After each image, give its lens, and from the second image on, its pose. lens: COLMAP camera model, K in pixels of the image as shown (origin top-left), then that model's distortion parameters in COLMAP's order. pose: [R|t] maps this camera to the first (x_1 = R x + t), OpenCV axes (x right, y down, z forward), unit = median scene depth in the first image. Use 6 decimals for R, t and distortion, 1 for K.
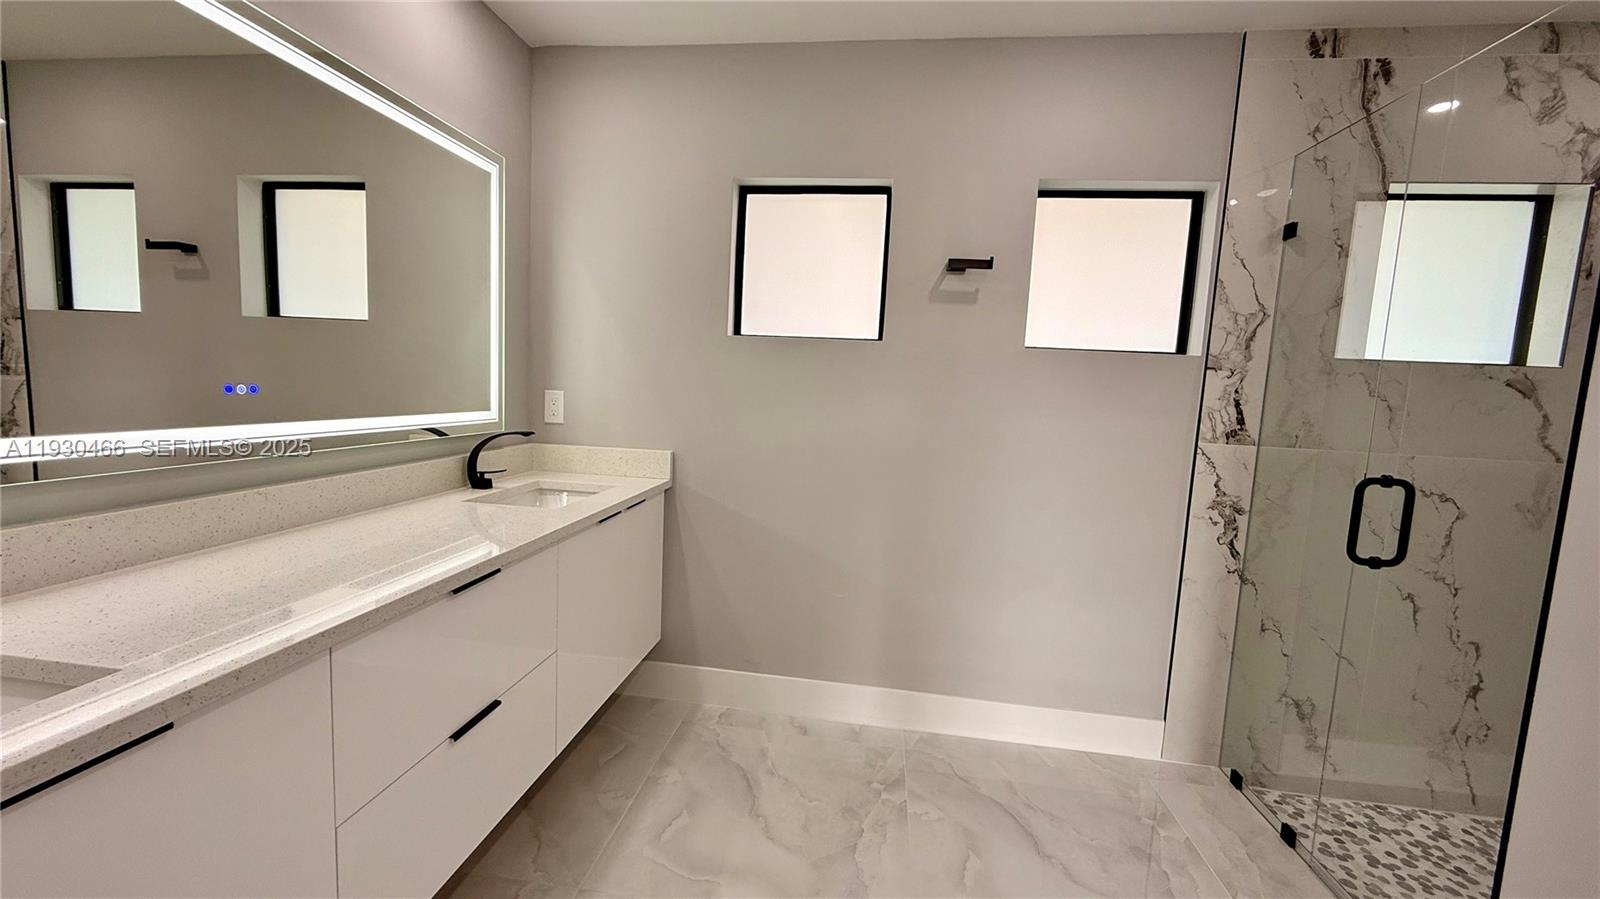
lens RADIAL K [[634.0, 0, 800.0], [0, 634.0, 449.5], [0, 0, 1]] dist [-0.001470, -0.000039]
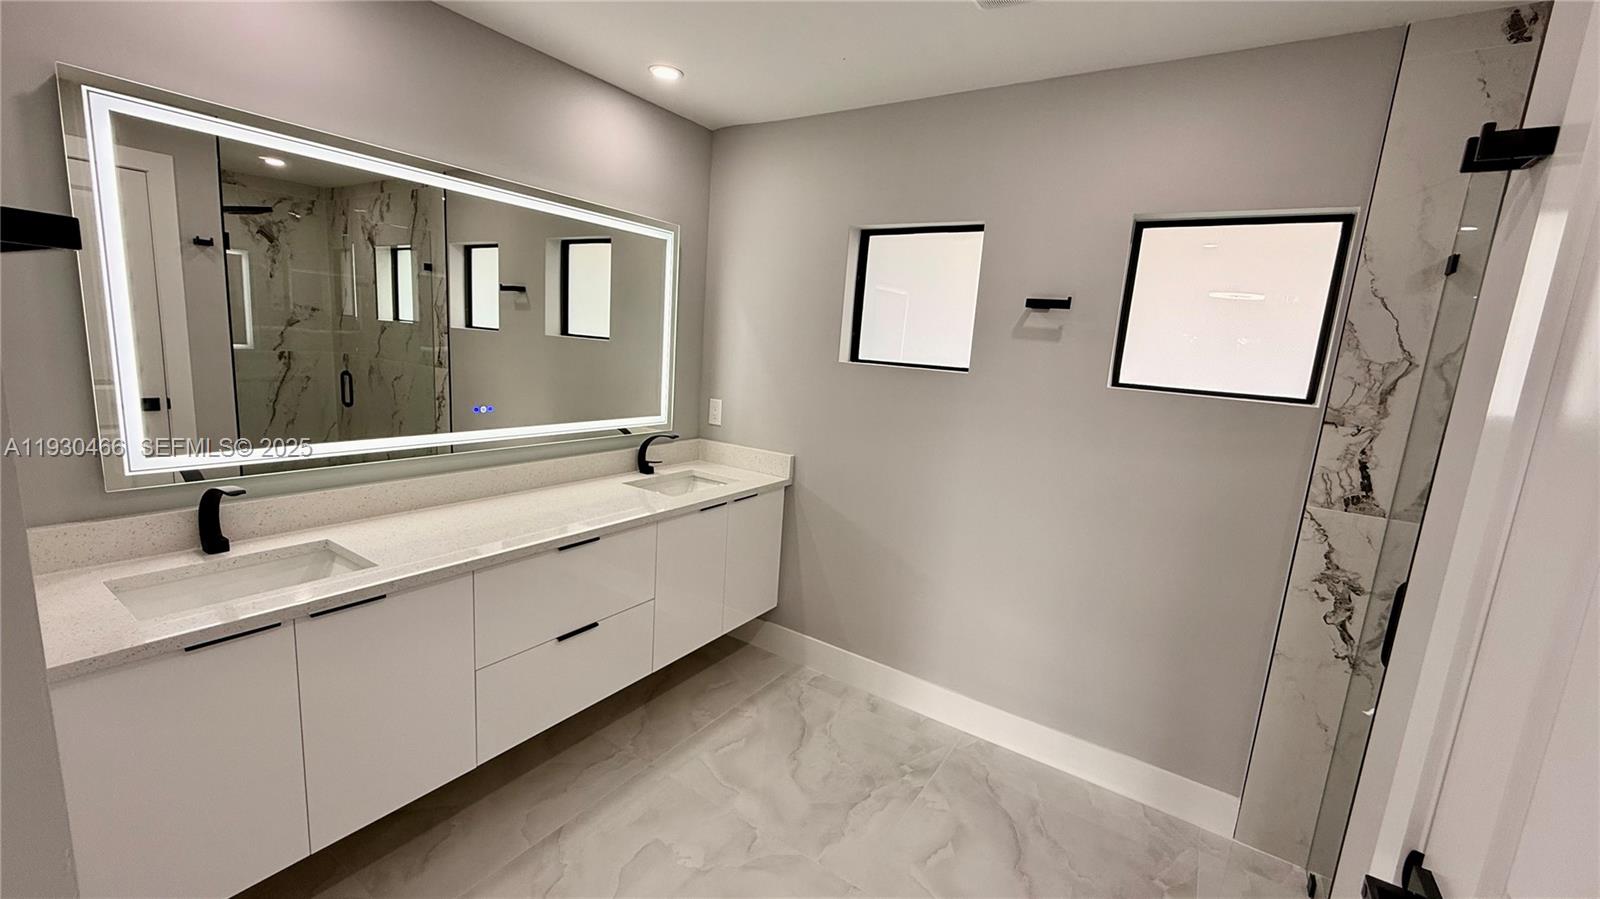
lens RADIAL K [[634.0, 0, 800.0], [0, 634.0, 449.5], [0, 0, 1]] dist [-0.001470, -0.000039]
pose [[0.900628, 0.089635, -0.425248, 0.360985], [-0.071793, 0.995741, 0.057837, -0.088597], [0.428621, -0.021560, 0.903227, -0.096666]]
